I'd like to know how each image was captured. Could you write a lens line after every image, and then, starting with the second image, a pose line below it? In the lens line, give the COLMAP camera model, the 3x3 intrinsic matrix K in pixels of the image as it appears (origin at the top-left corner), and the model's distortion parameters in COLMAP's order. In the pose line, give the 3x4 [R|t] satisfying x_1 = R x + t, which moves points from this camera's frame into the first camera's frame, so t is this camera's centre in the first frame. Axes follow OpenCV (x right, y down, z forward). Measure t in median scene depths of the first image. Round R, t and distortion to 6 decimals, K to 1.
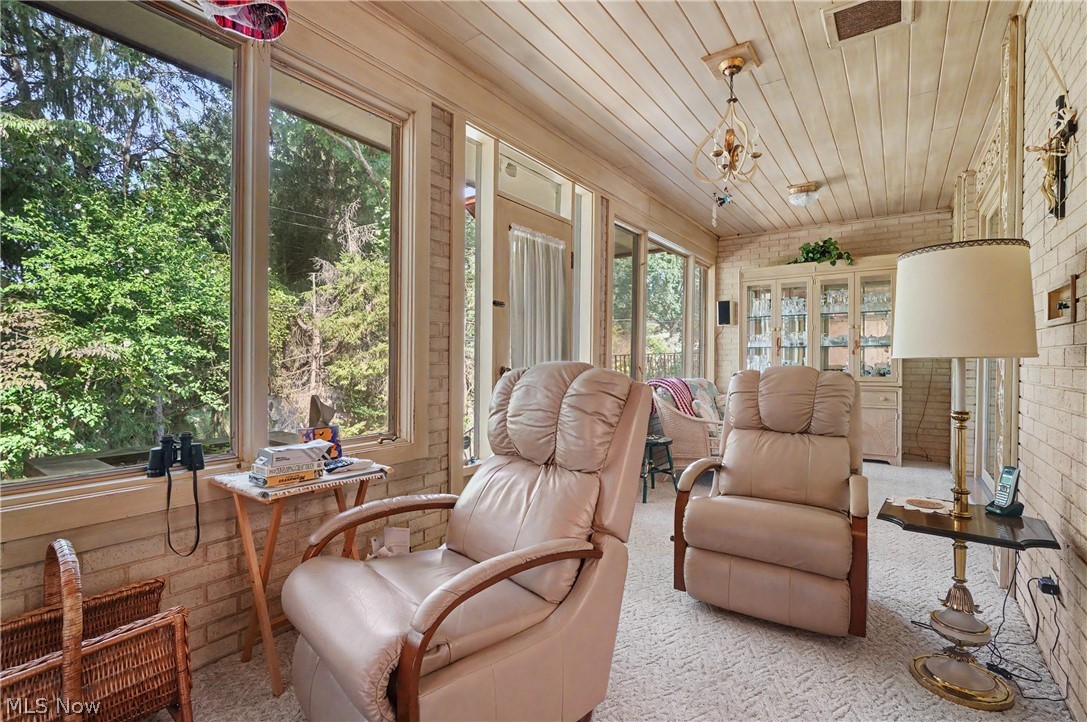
lens RADIAL K [[498.6, 0, 543.6], [0, 498.6, 366.7], [0, 0, 1]] dist [0.001245, 0.000337]
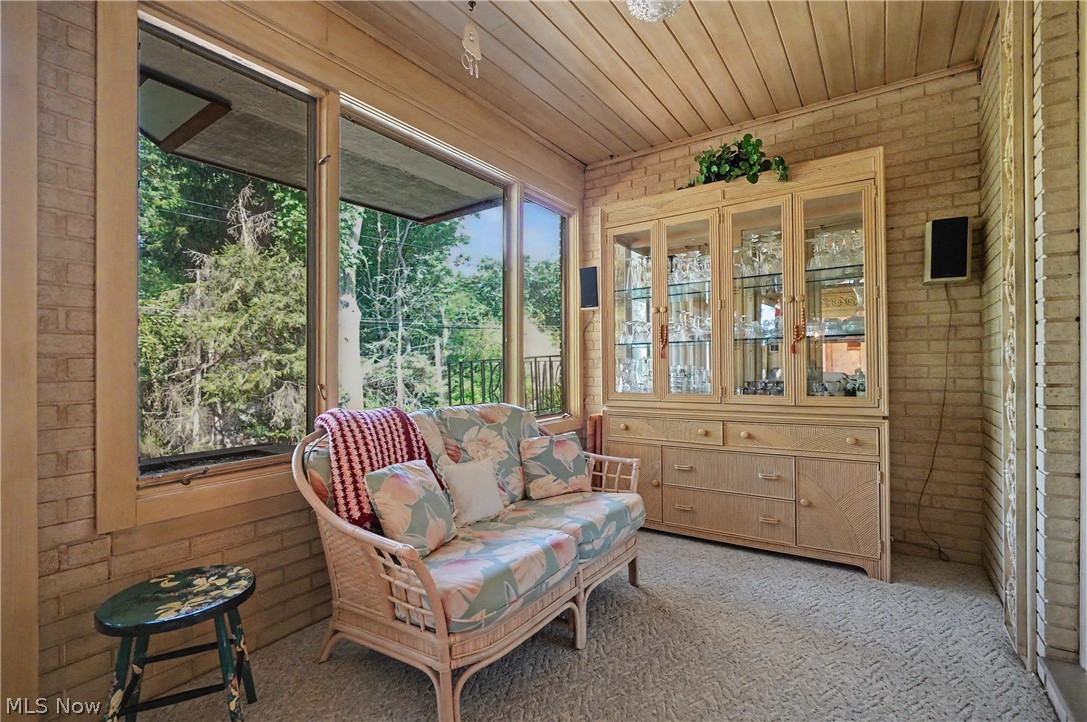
lens RADIAL K [[494.3, 0, 540.2], [0, 494.3, 369.9], [0, 0, 1]] dist [-0.001969, 0.000952]
pose [[0.999775, -0.015065, 0.014922, 0.337739], [0.015178, 0.999857, -0.007479, -0.007266], [-0.014807, 0.007704, 0.999861, 0.475465]]
